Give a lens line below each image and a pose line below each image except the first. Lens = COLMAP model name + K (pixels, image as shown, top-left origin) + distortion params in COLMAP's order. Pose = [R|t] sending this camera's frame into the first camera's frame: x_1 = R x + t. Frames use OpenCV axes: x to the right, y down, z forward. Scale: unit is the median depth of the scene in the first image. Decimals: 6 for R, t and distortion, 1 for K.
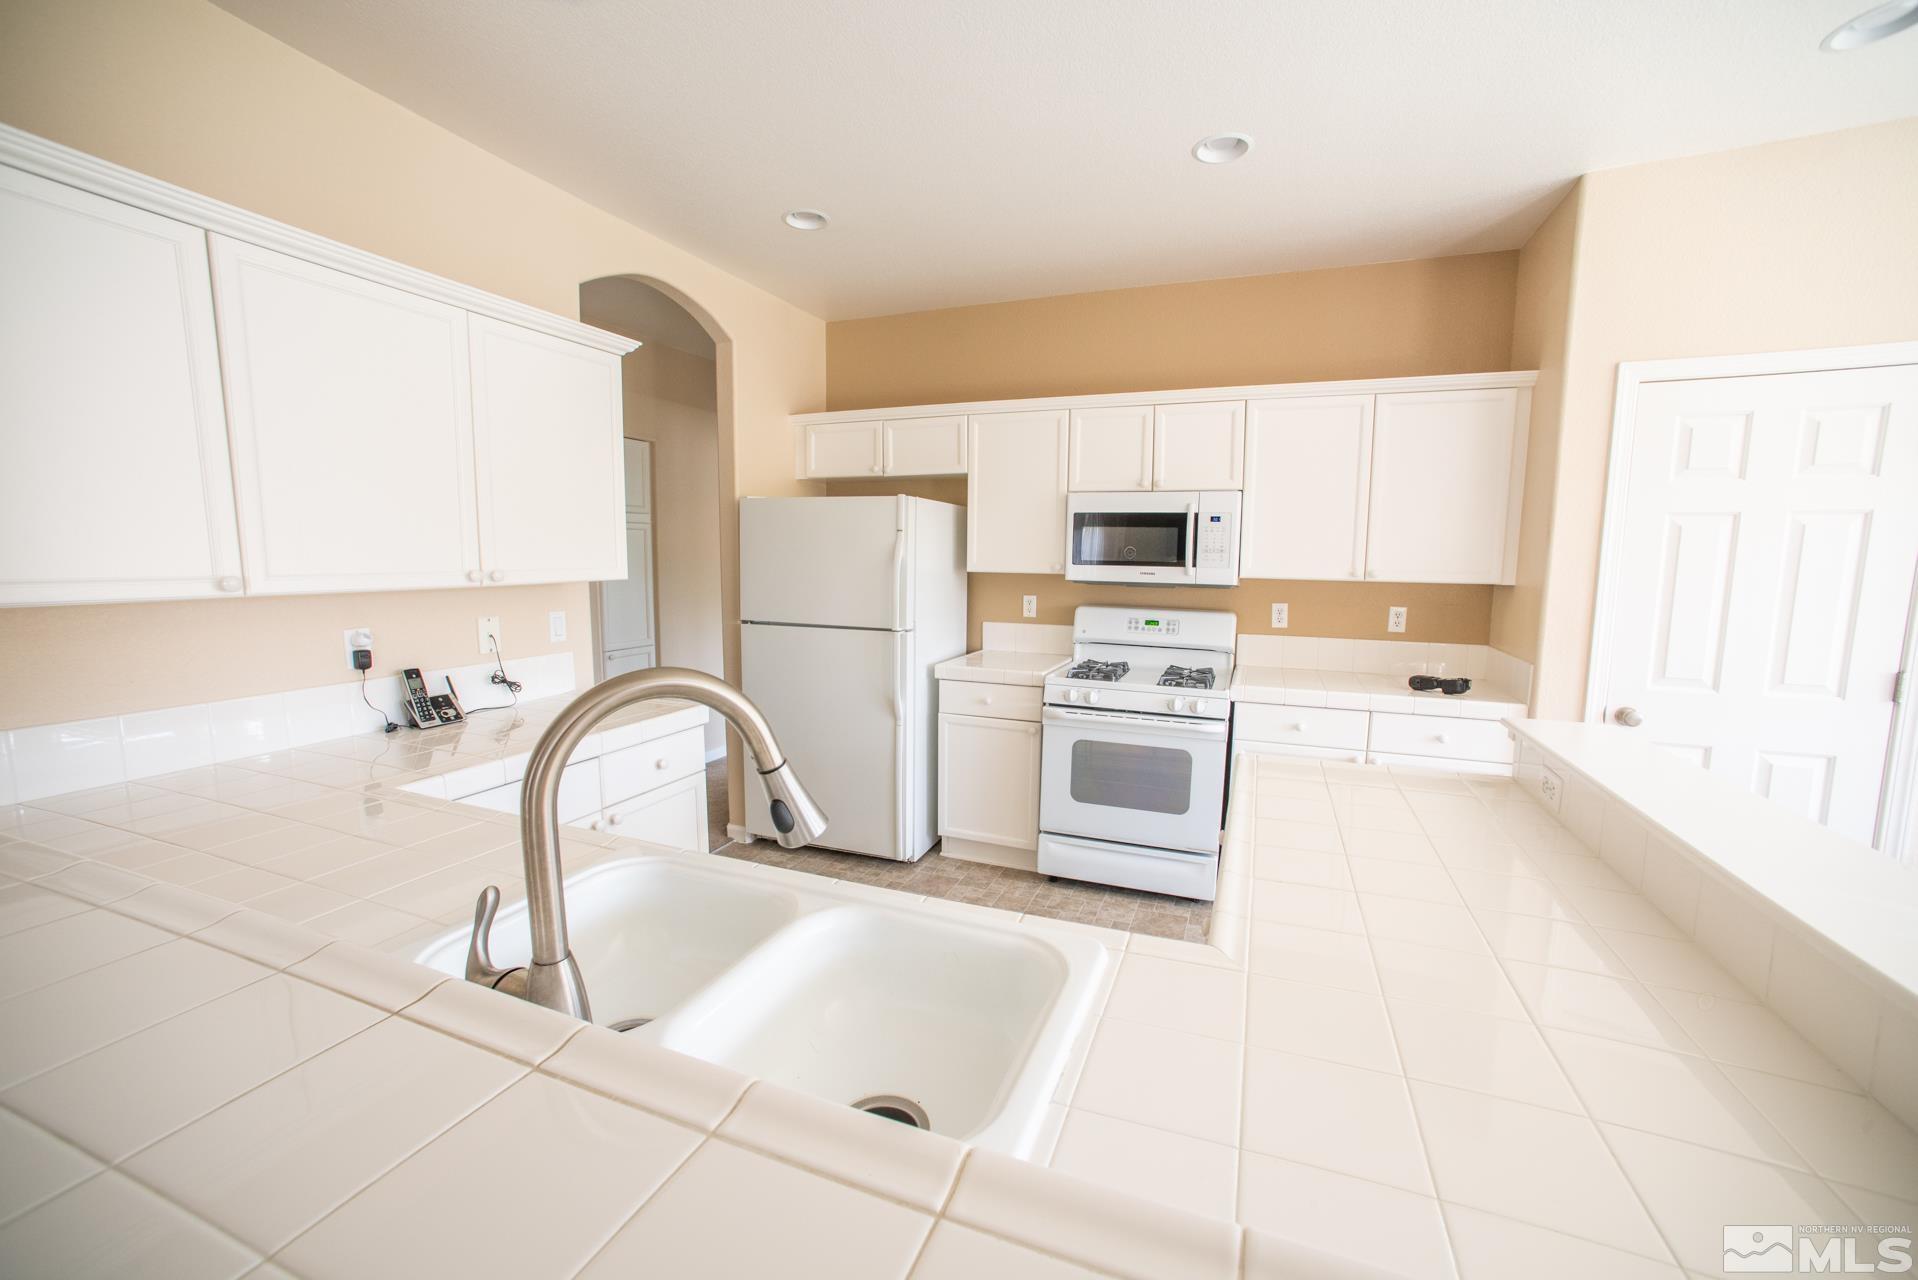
lens RADIAL K [[763.7, 0, 965.4], [0, 763.7, 643.5], [0, 0, 1]] dist [-0.064220, 0.031359]
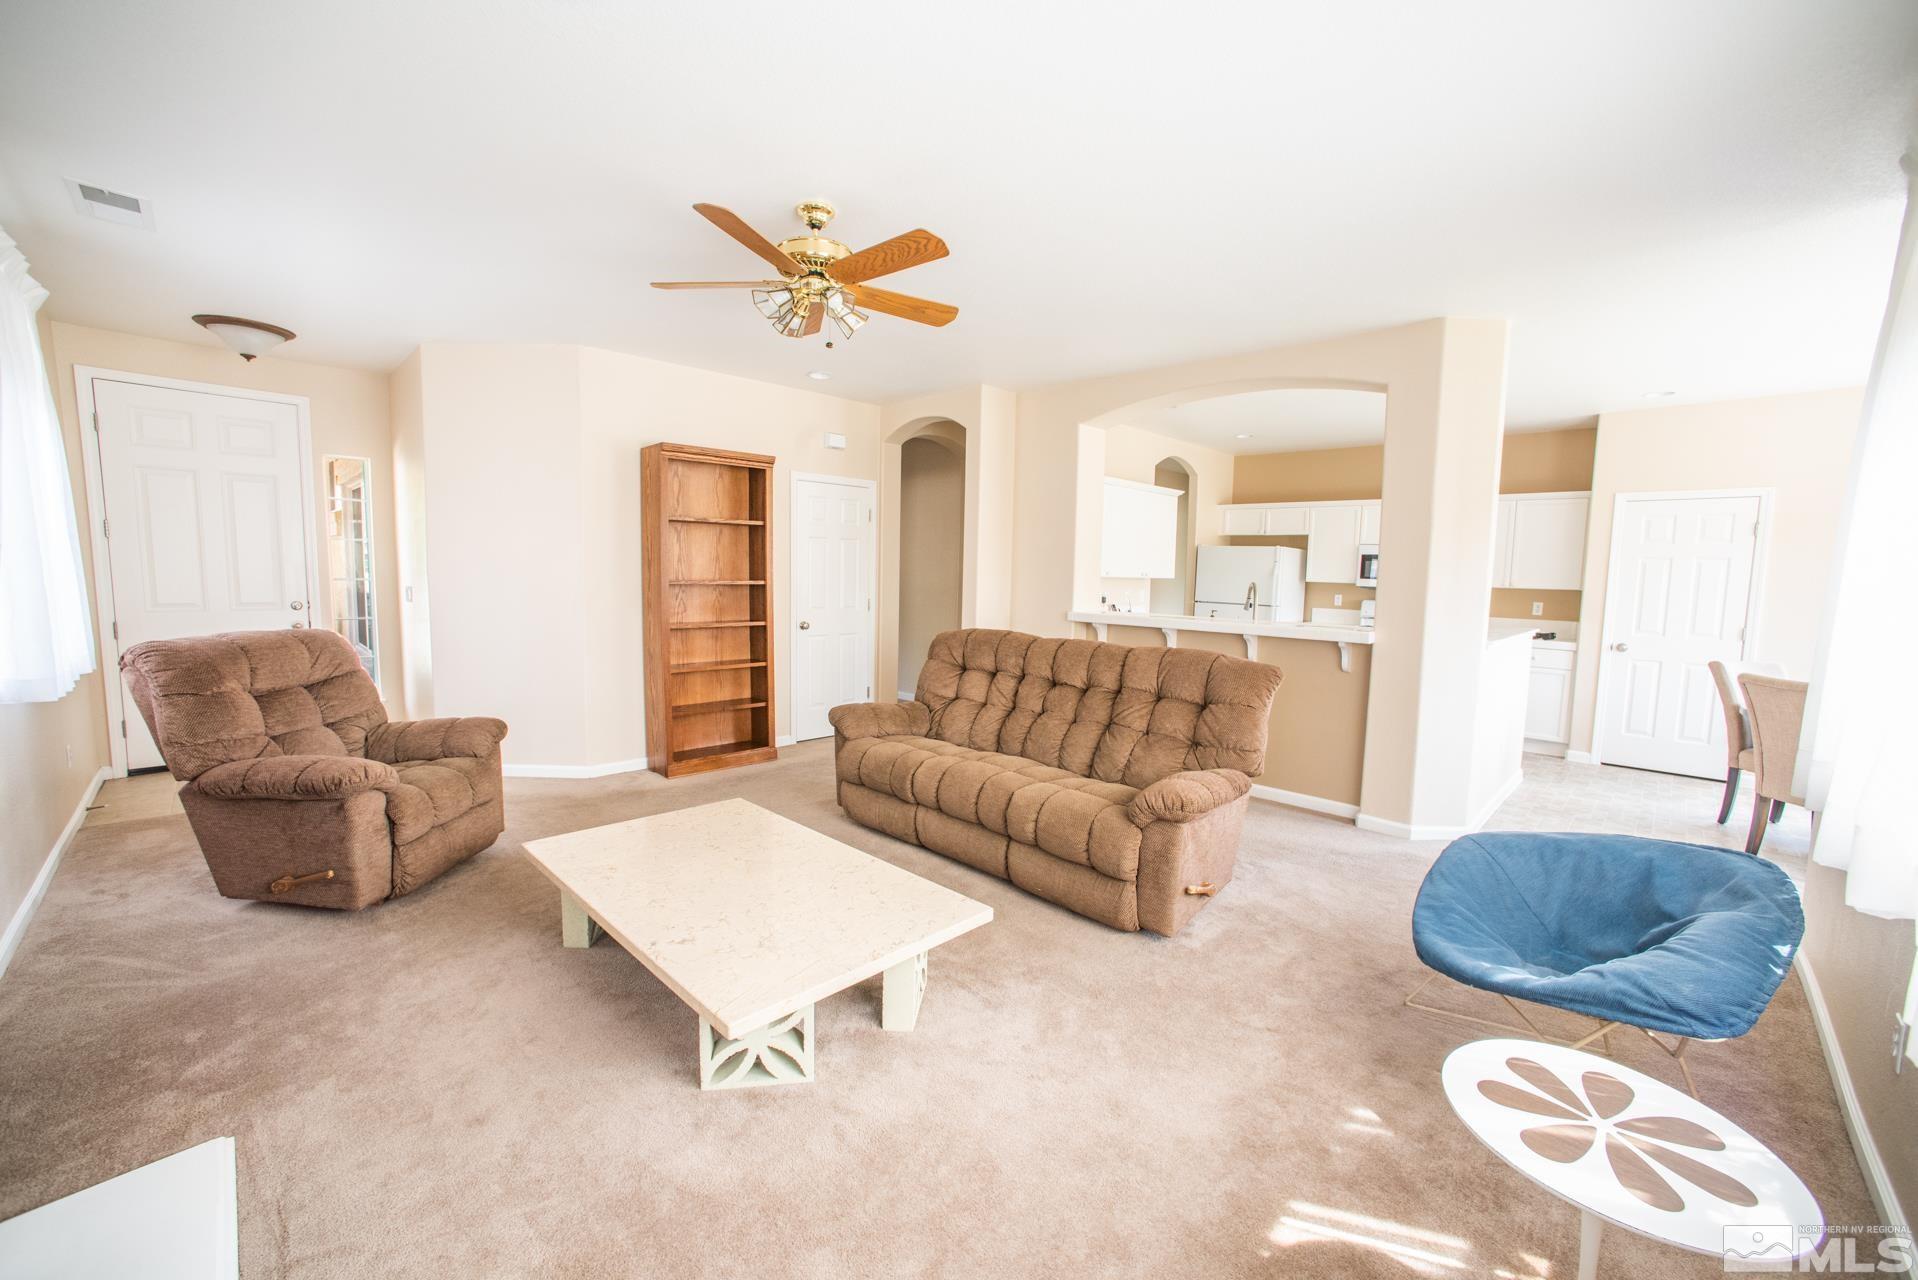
lens RADIAL K [[763.7, 0, 965.4], [0, 763.7, 643.5], [0, 0, 1]] dist [-0.064220, 0.031359]
pose [[0.921842, 0.051483, -0.384131, -0.059410], [-0.064568, 0.997687, -0.021238, 0.196698], [0.382149, 0.044381, 0.923034, -1.373270]]
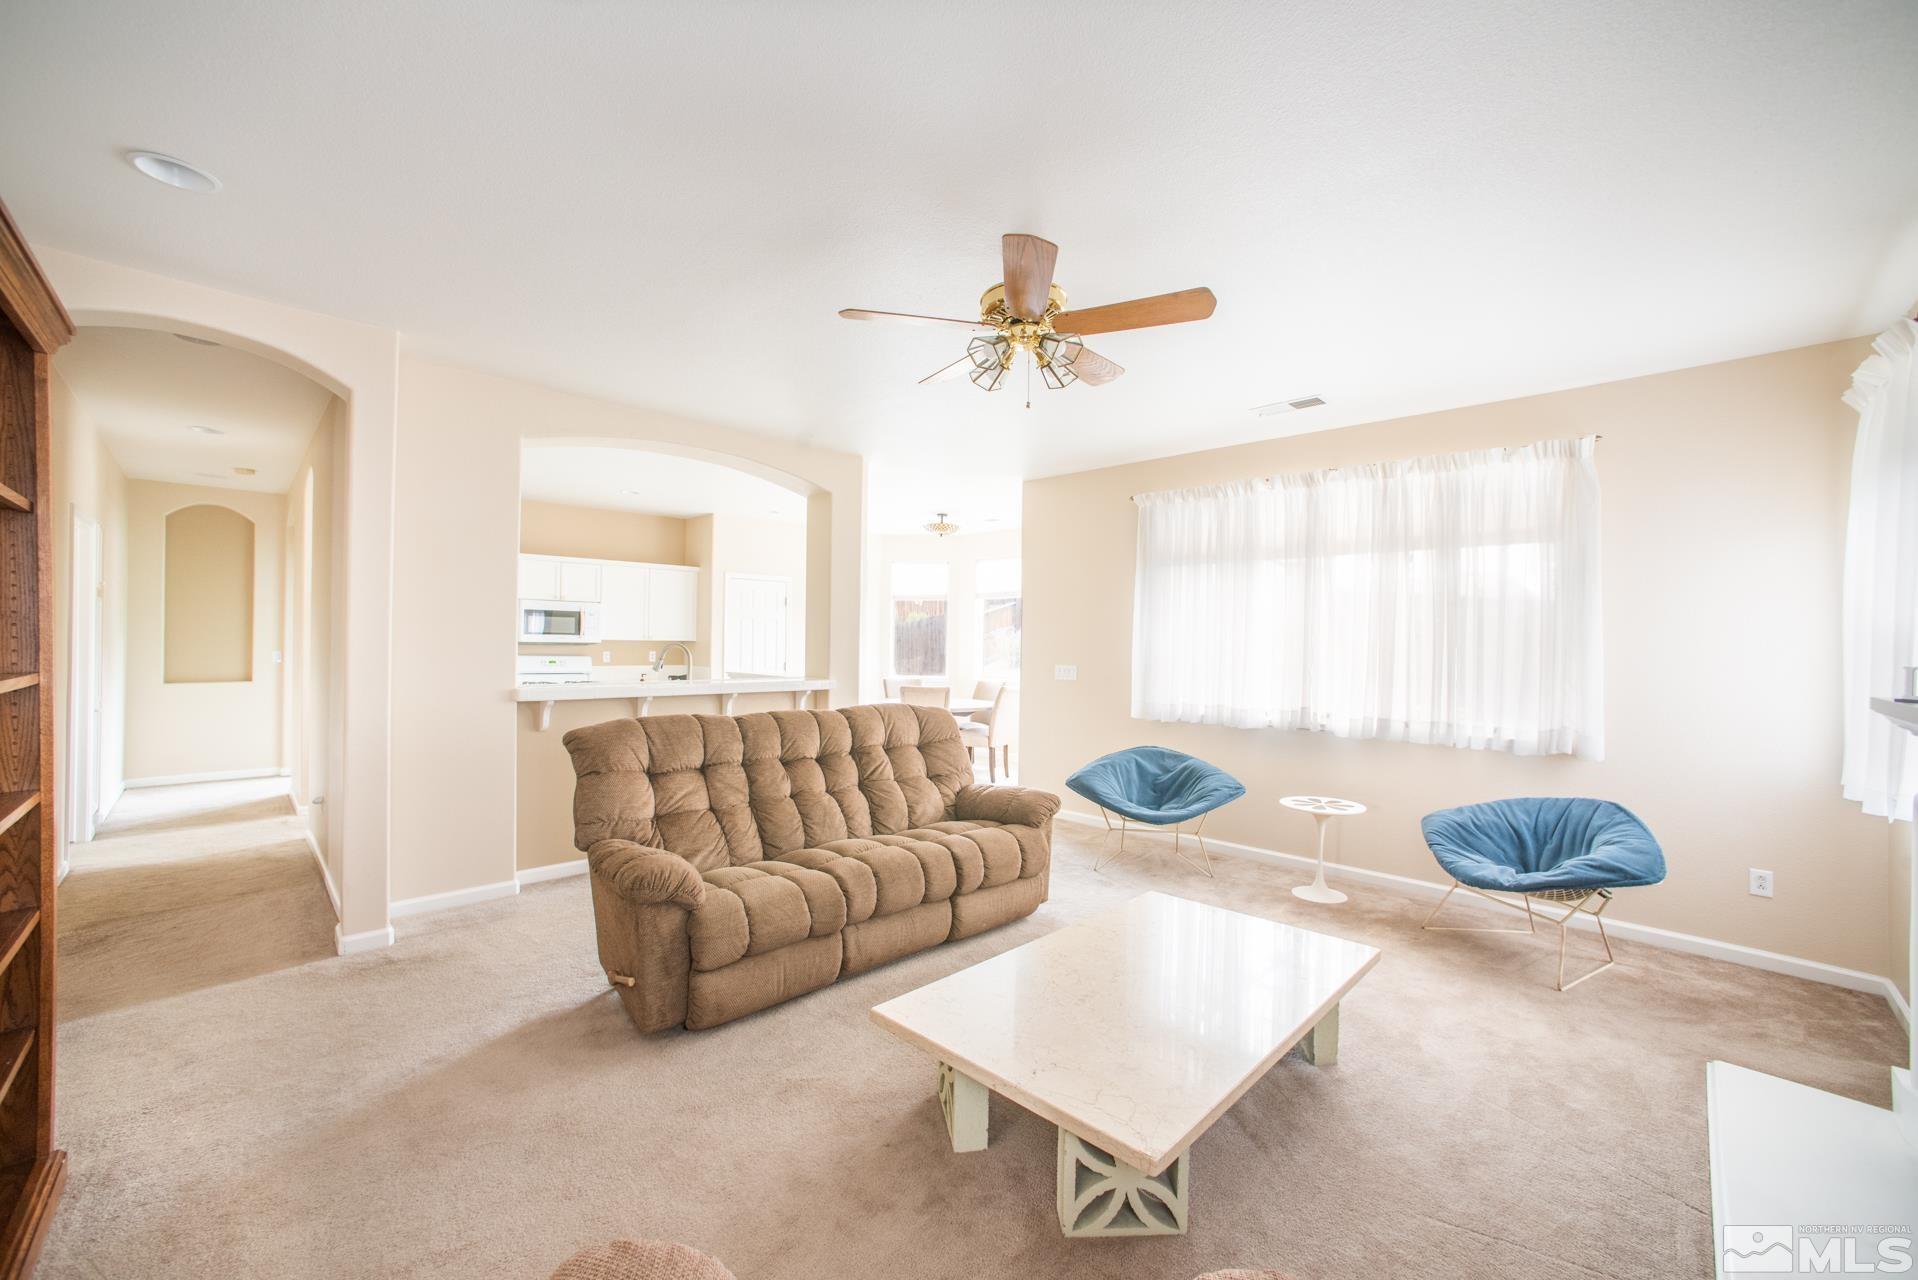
lens RADIAL K [[763.7, 0, 965.4], [0, 763.7, 643.5], [0, 0, 1]] dist [-0.064220, 0.031359]
pose [[0.364994, -0.003924, 0.931002, -1.348763], [0.102963, 0.994027, -0.036177, 0.120504], [-0.925299, 0.109063, 0.363218, -0.852754]]
